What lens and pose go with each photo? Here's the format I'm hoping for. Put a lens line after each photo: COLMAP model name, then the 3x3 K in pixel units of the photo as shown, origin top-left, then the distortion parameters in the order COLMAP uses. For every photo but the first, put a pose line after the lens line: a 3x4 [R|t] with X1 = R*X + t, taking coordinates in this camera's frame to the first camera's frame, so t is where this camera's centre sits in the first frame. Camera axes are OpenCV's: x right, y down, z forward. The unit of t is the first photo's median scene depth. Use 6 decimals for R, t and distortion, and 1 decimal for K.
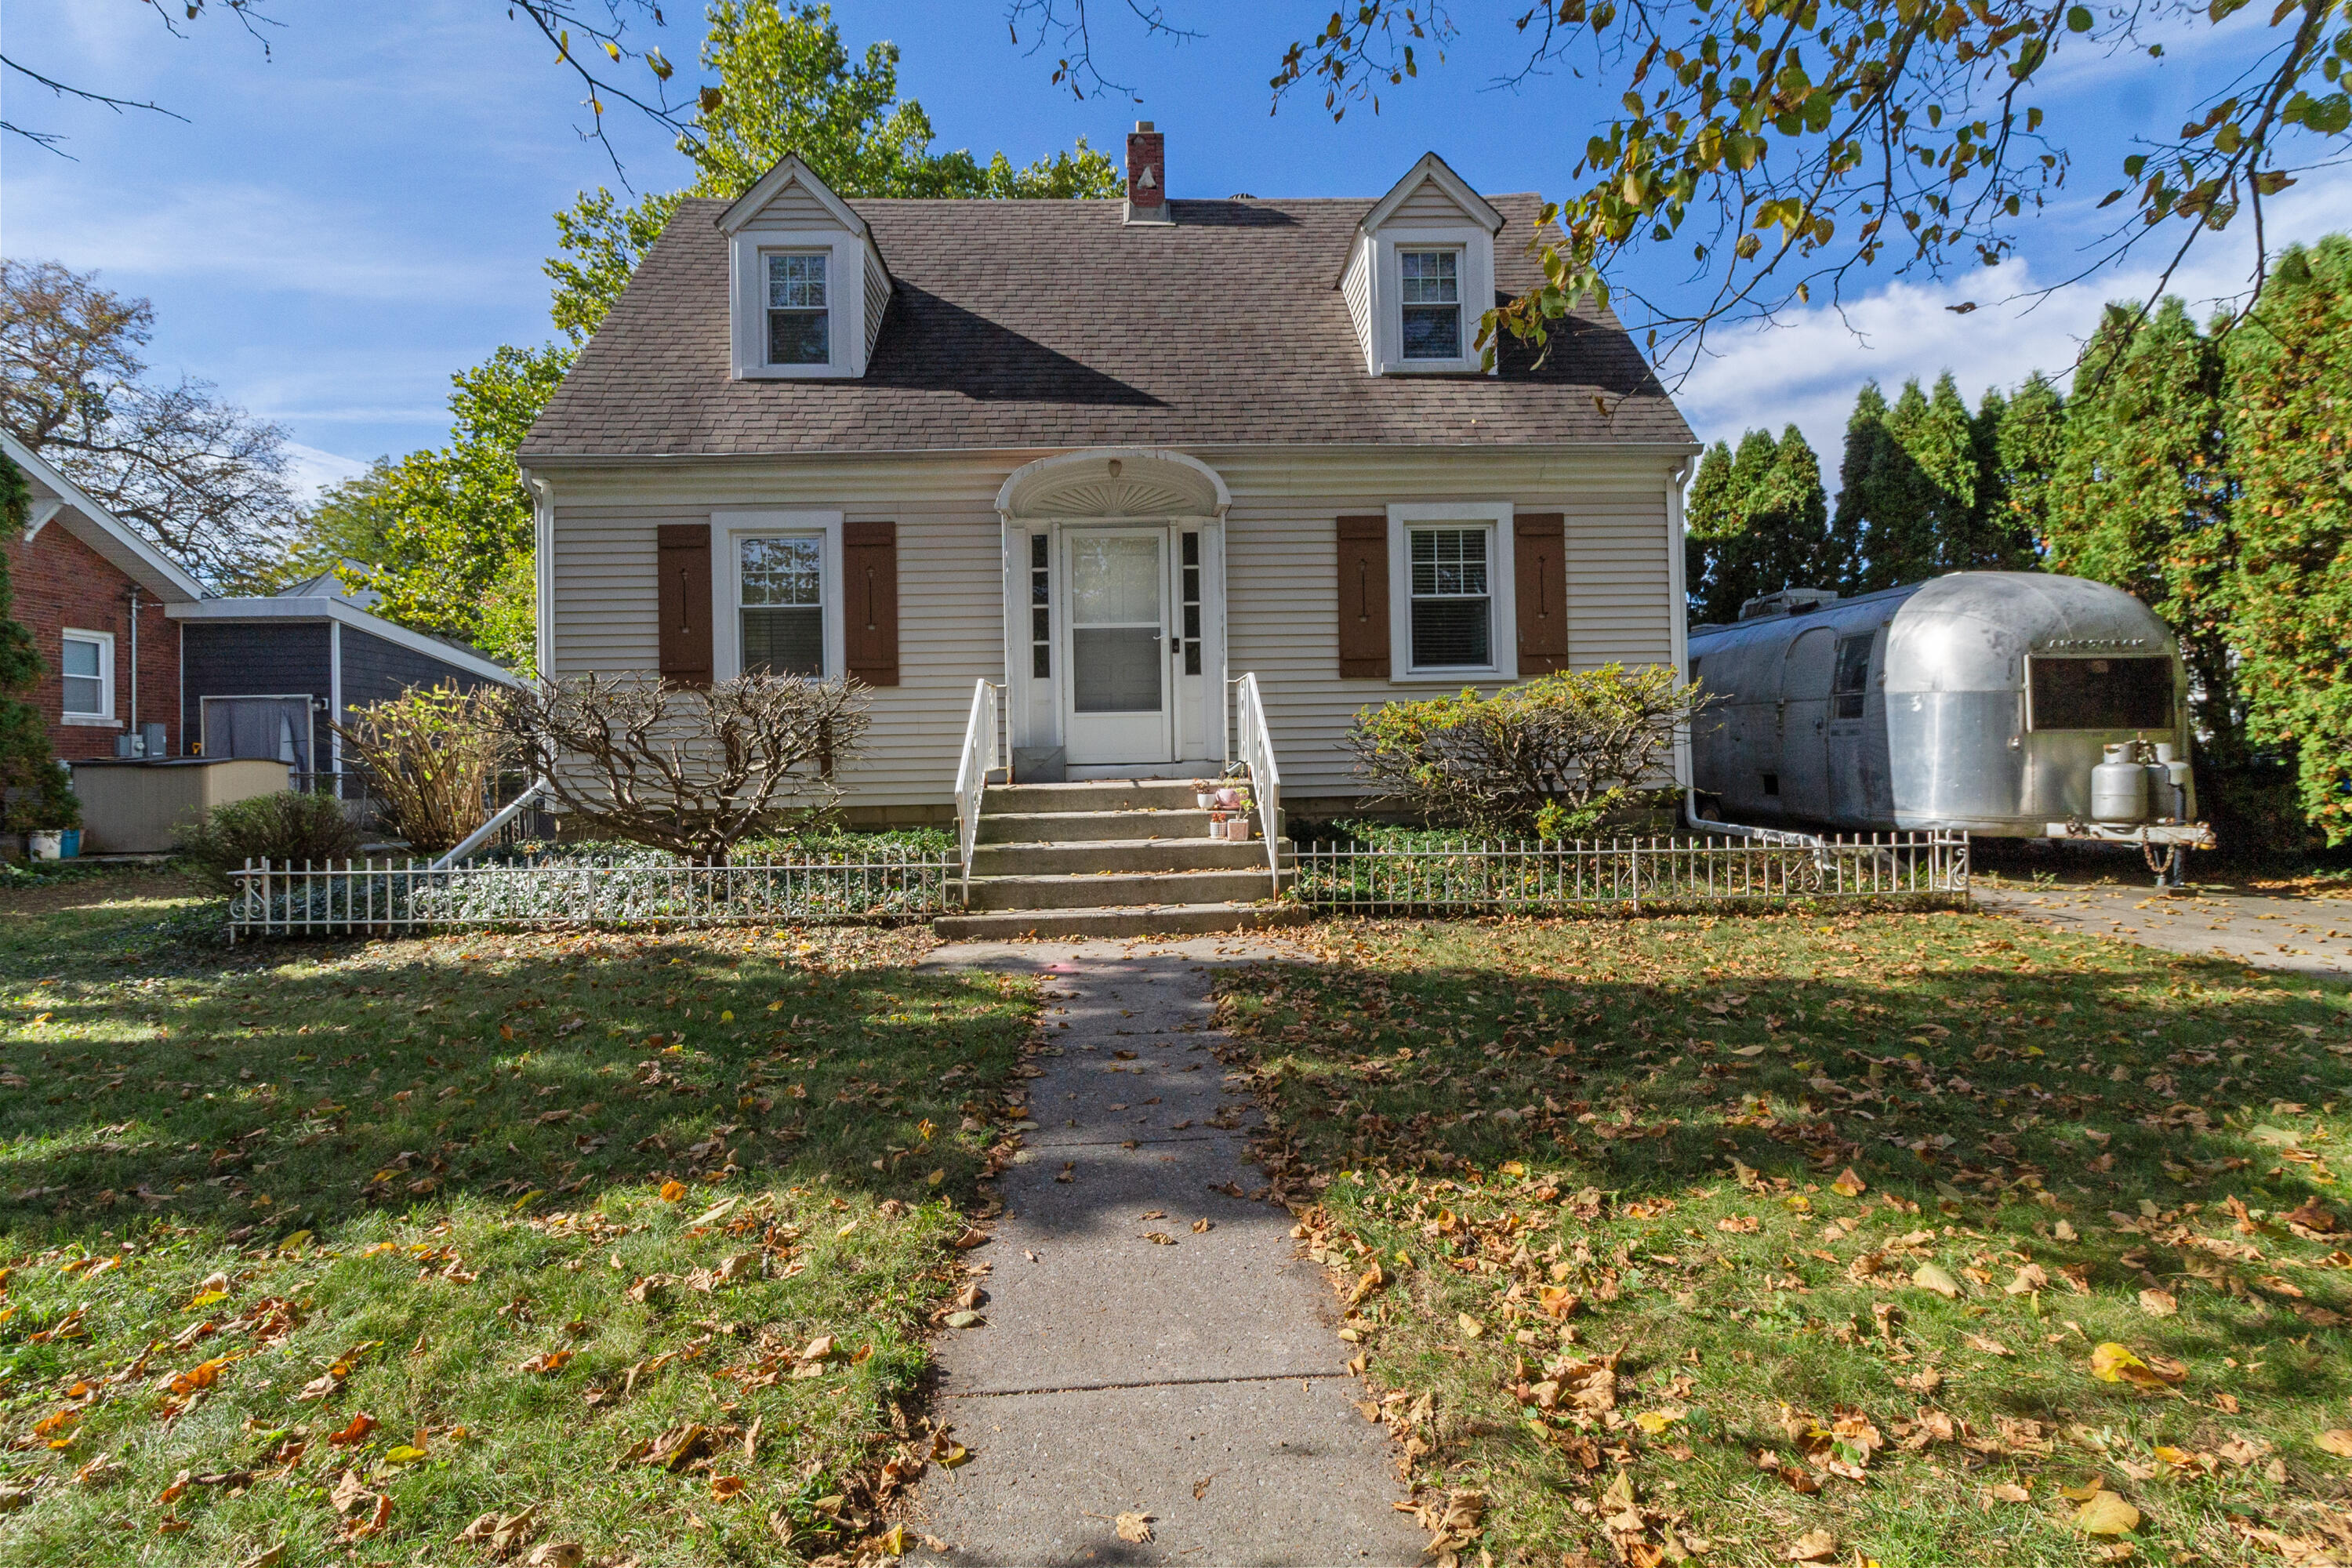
lens RADIAL K [[1027.6, 0, 1175.9], [0, 1027.6, 782.2], [0, 0, 1]] dist [0.003986, 0.000418]
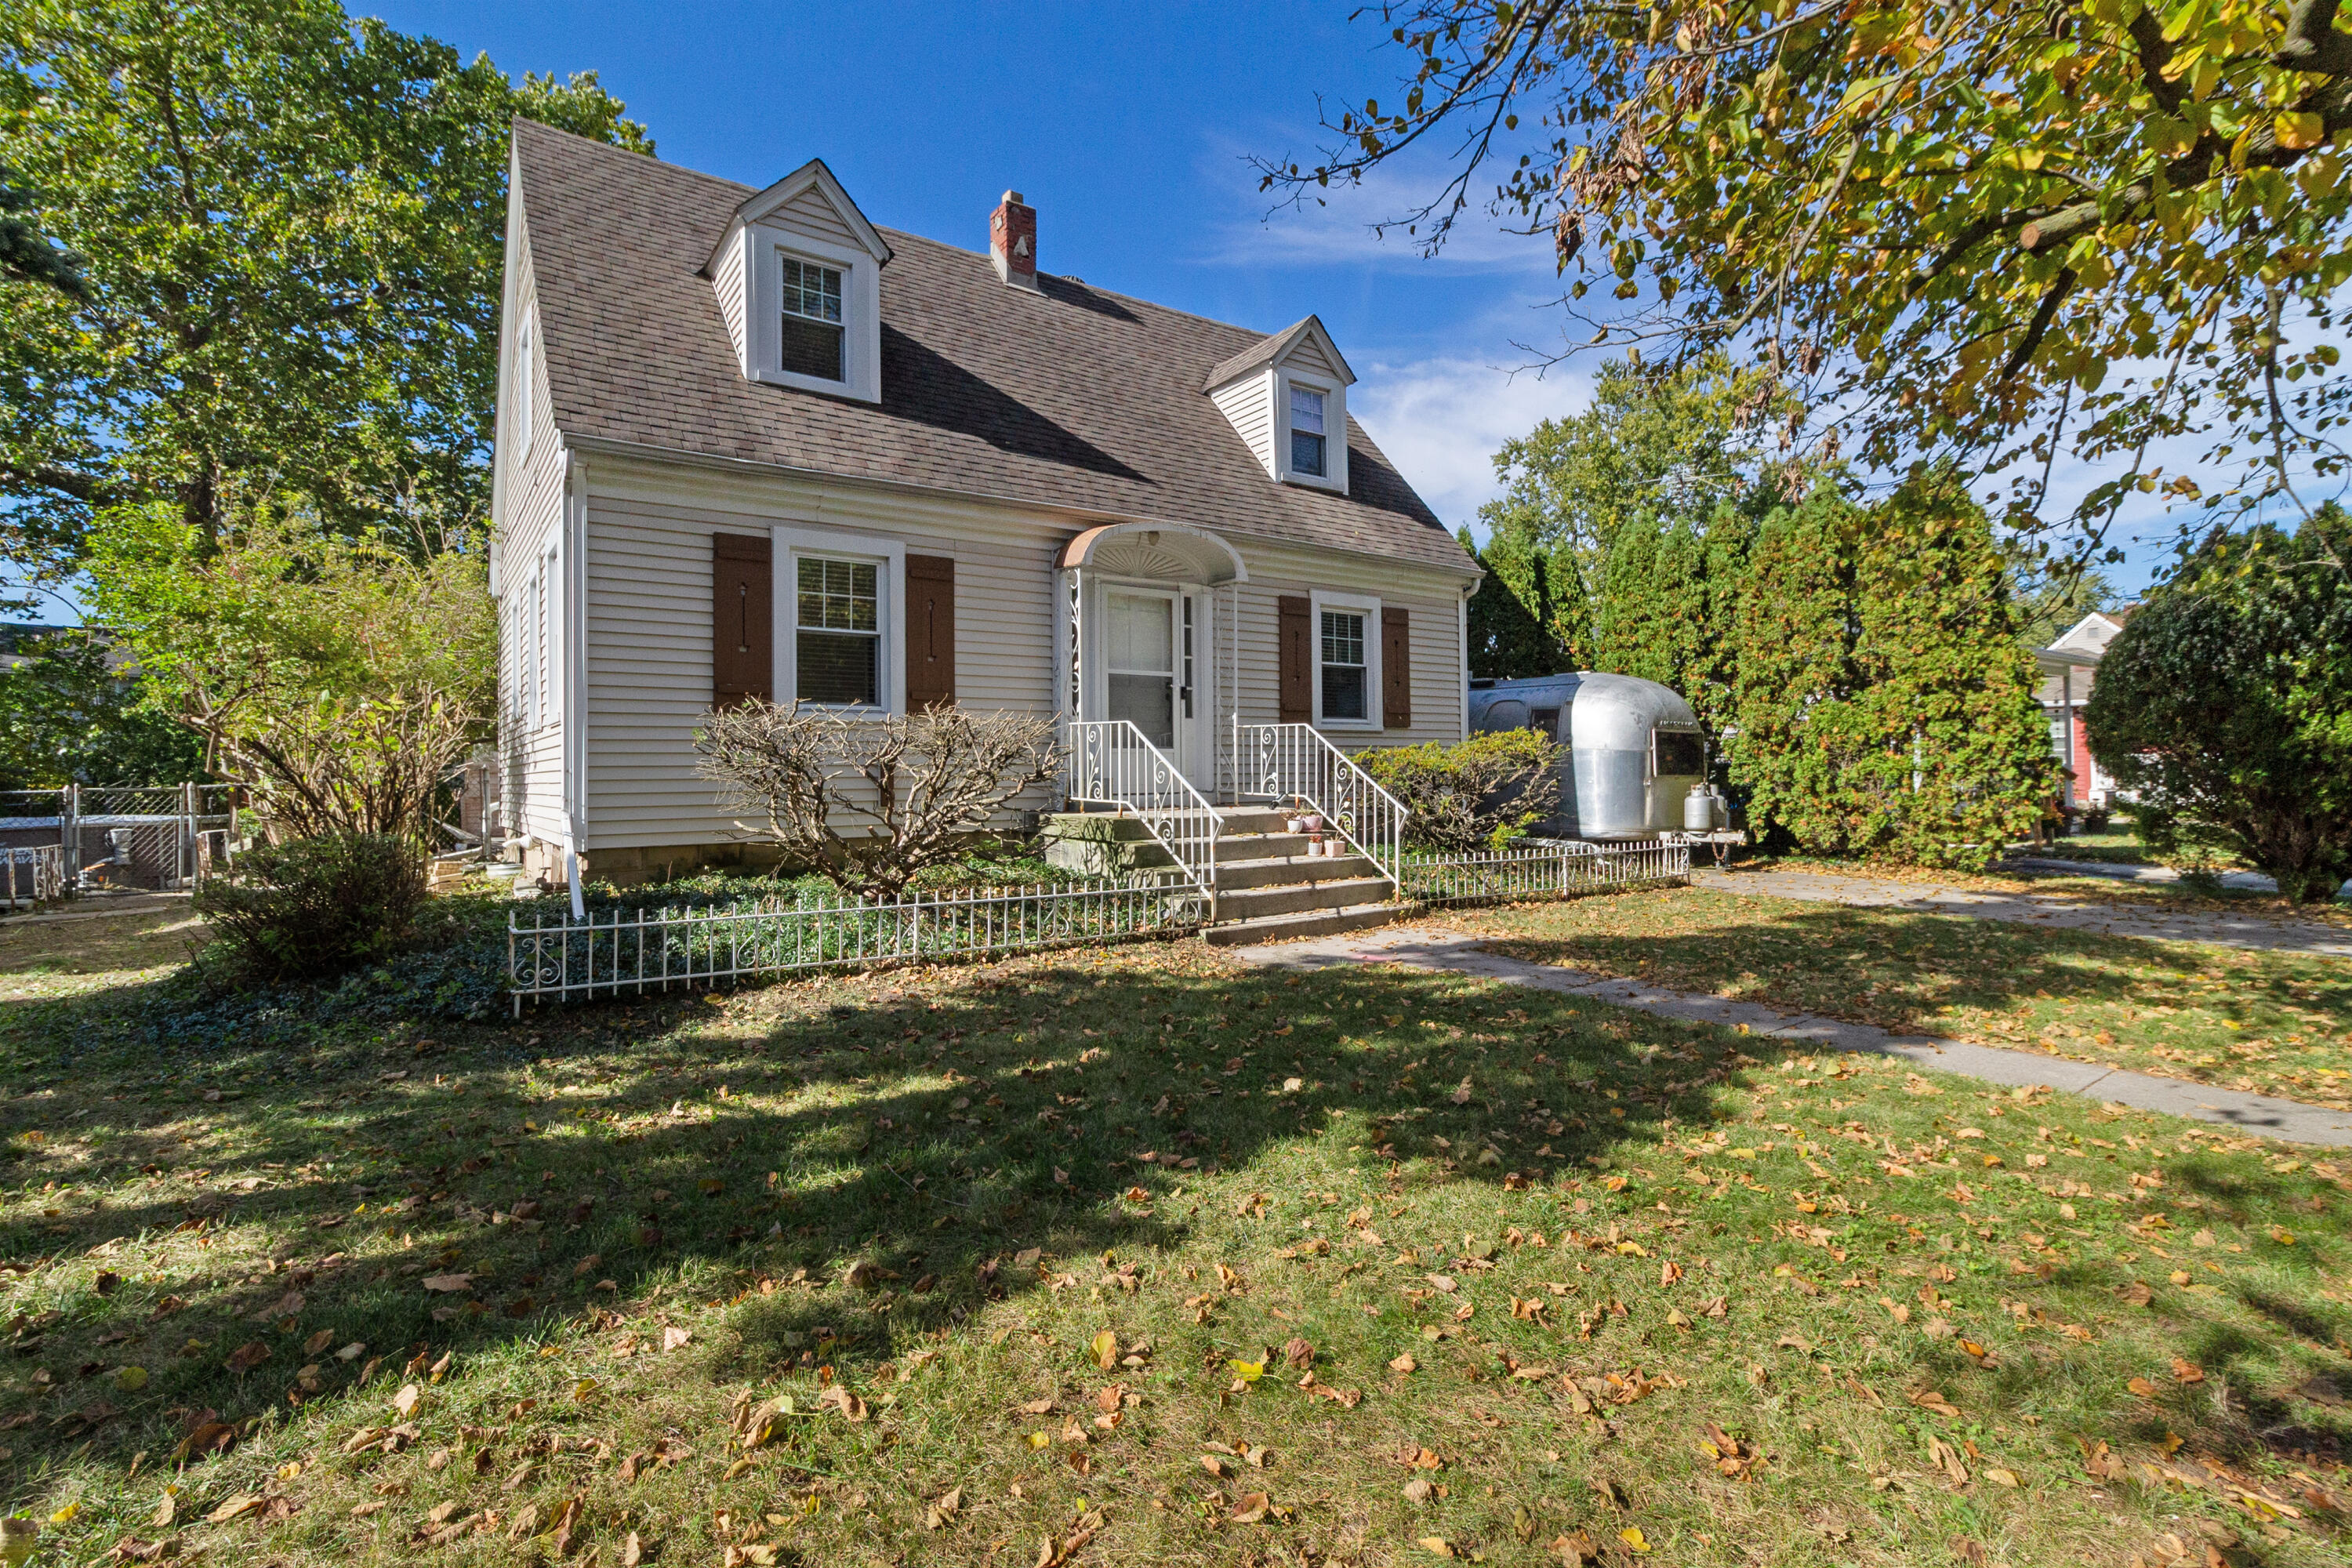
lens RADIAL K [[1103.4, 0, 1177.3], [0, 1103.4, 781.0], [0, 0, 1]] dist [0.002778, 0.000622]
pose [[0.832984, 0.006110, 0.553264, -0.651803], [0.018562, 0.999068, -0.038980, 0.009908], [-0.552986, 0.042739, 0.832094, -0.009132]]
